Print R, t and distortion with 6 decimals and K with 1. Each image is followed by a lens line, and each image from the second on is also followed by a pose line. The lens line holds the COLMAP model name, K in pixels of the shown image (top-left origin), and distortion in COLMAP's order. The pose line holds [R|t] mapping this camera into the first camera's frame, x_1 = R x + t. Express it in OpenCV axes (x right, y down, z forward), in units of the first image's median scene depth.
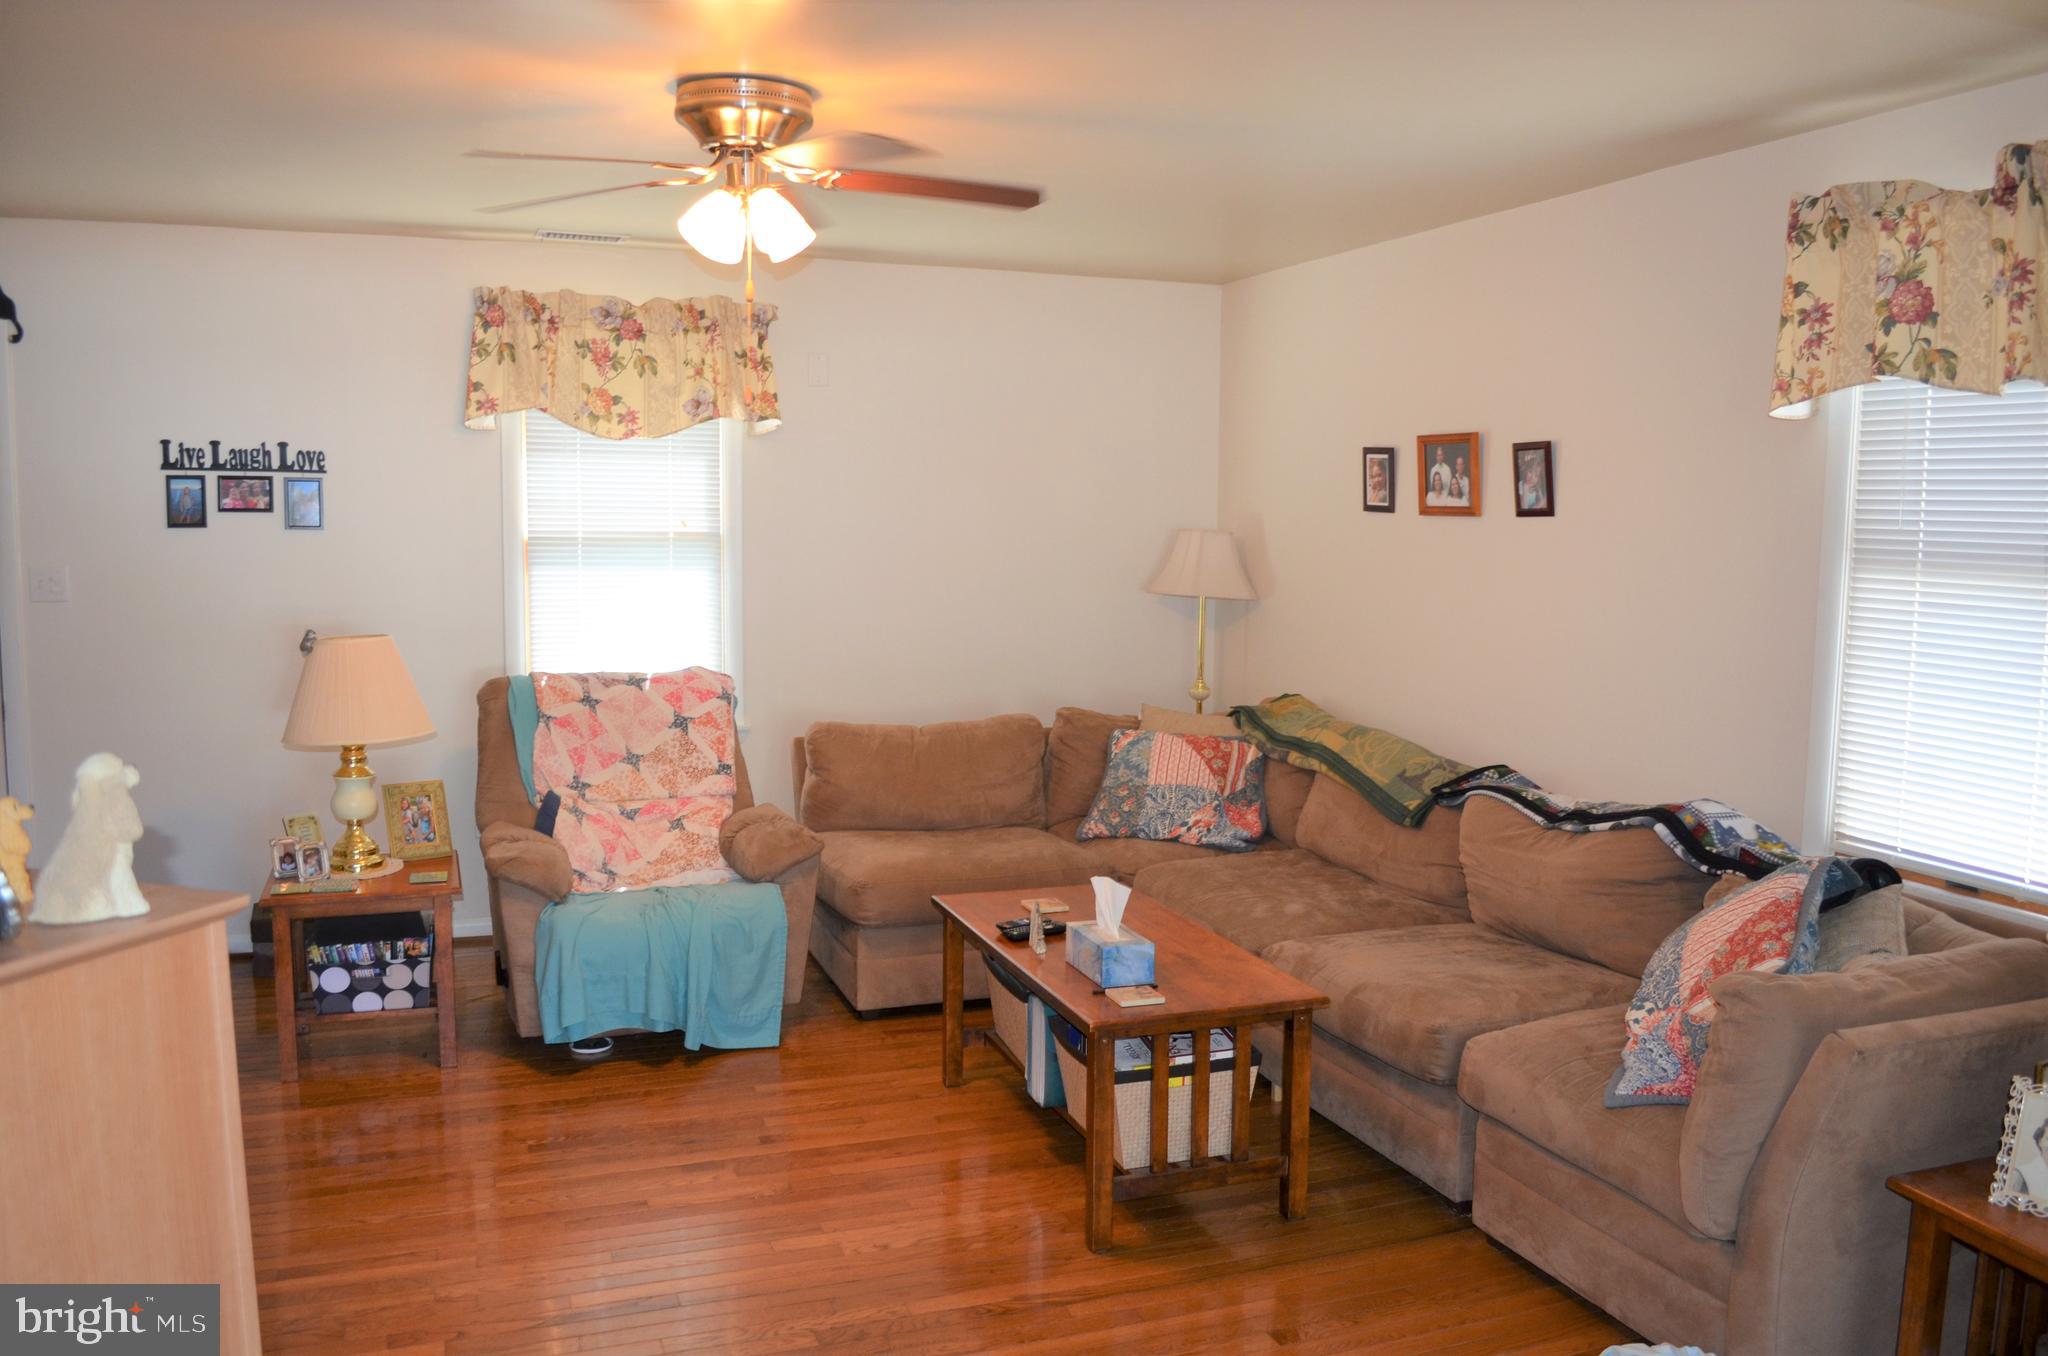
lens RADIAL K [[1605.7, 0, 1041.3], [0, 1605.7, 683.5], [0, 0, 1]] dist [-0.080062, 0.007825]
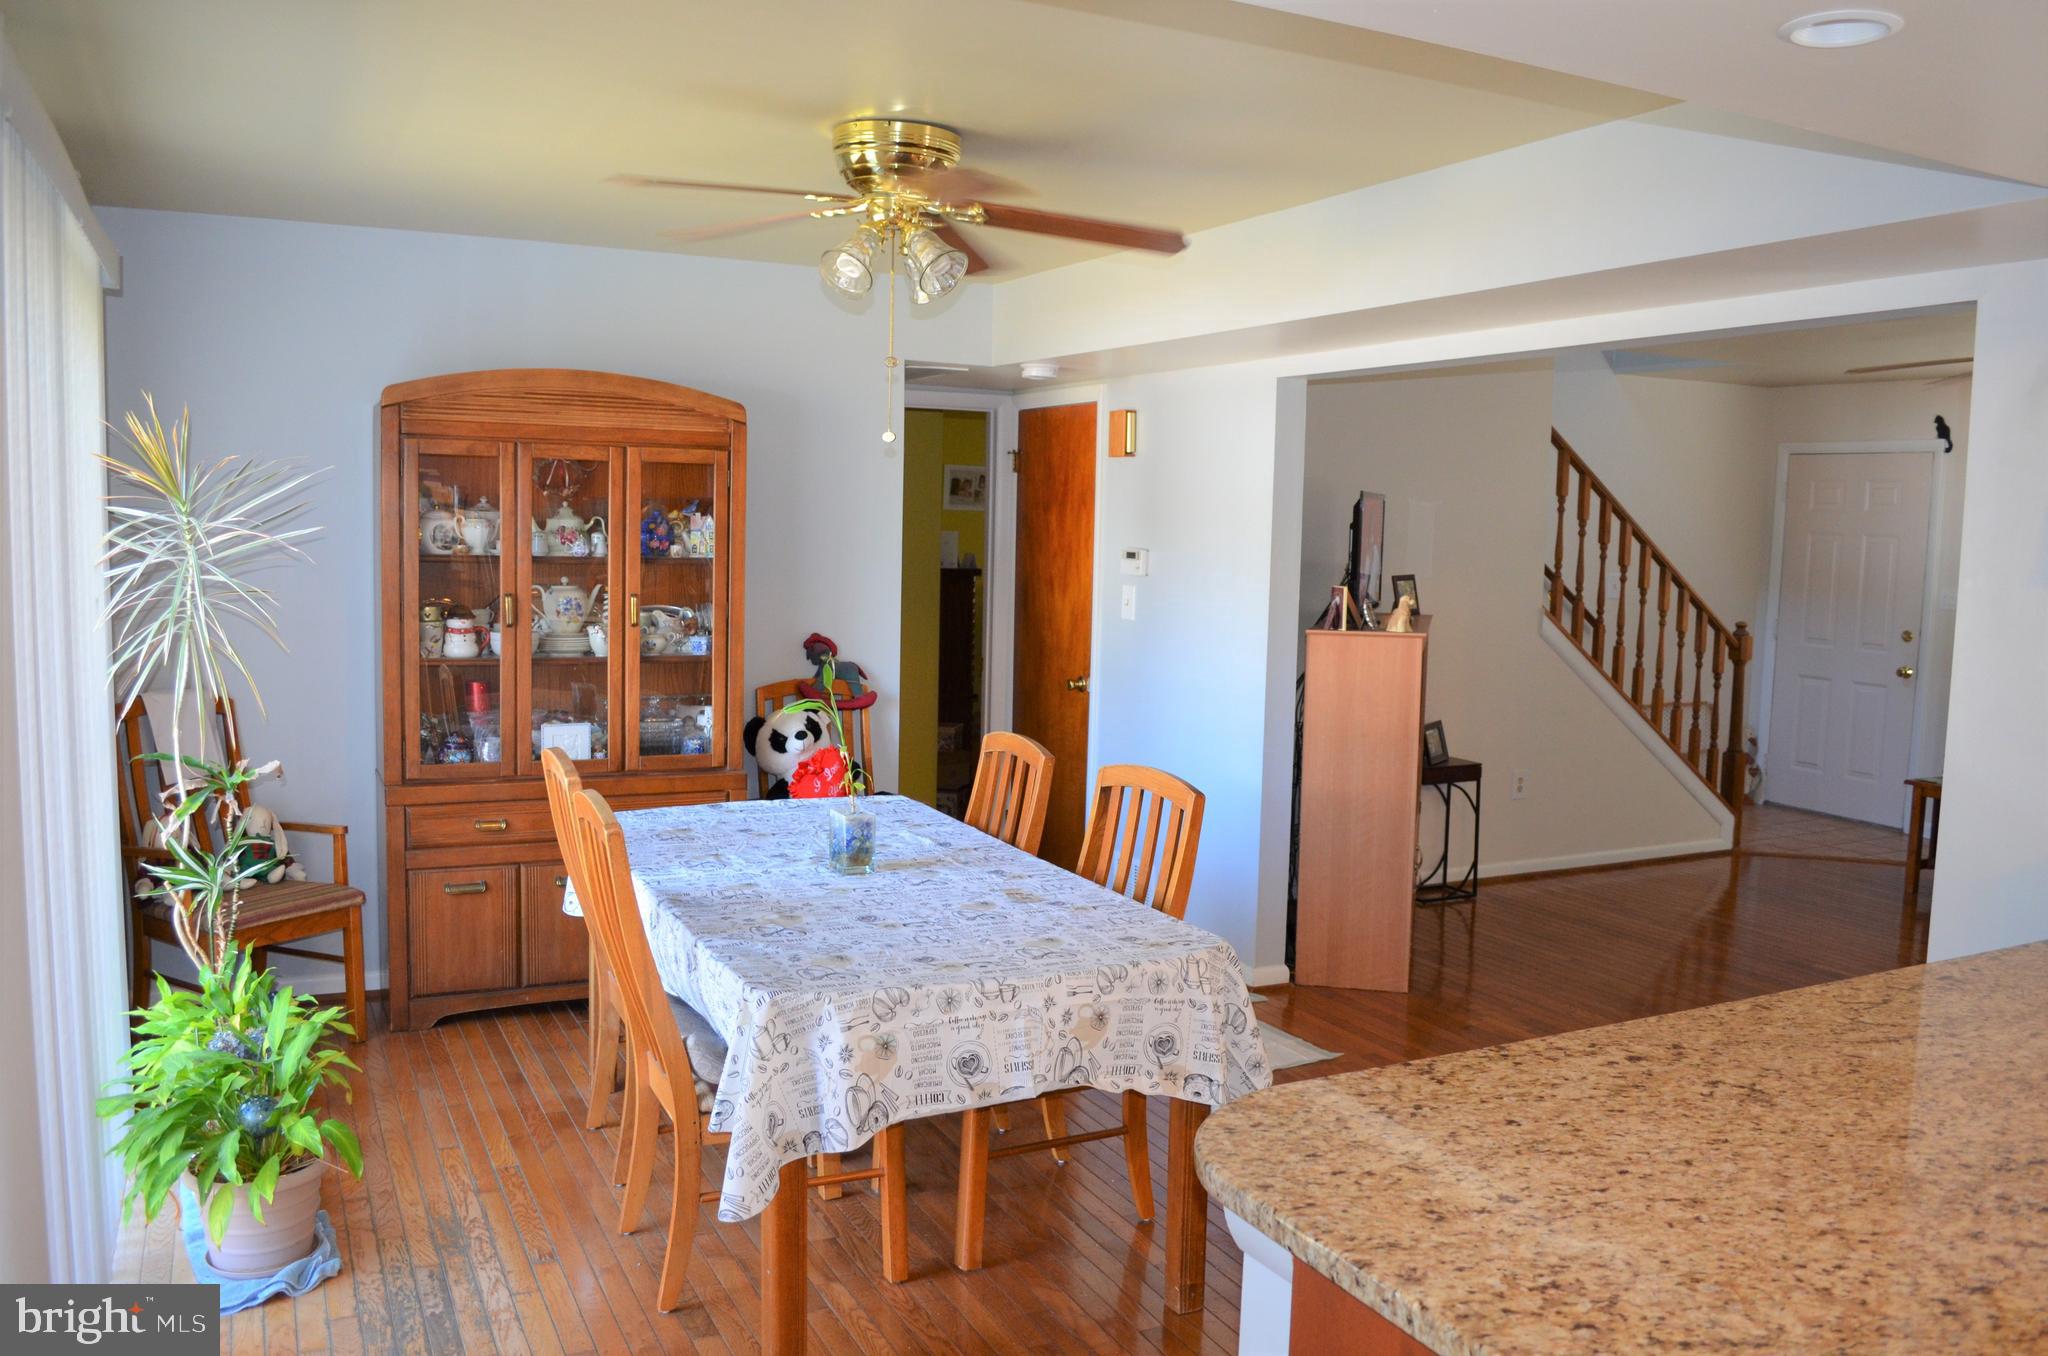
lens RADIAL K [[1605.7, 0, 1041.3], [0, 1605.7, 683.5], [0, 0, 1]] dist [-0.080062, 0.007825]
pose [[0.102247, 0.098723, -0.989848, 0.864200], [-0.132090, 0.987599, 0.084854, 0.009651], [0.985950, 0.122073, 0.114019, -0.110389]]
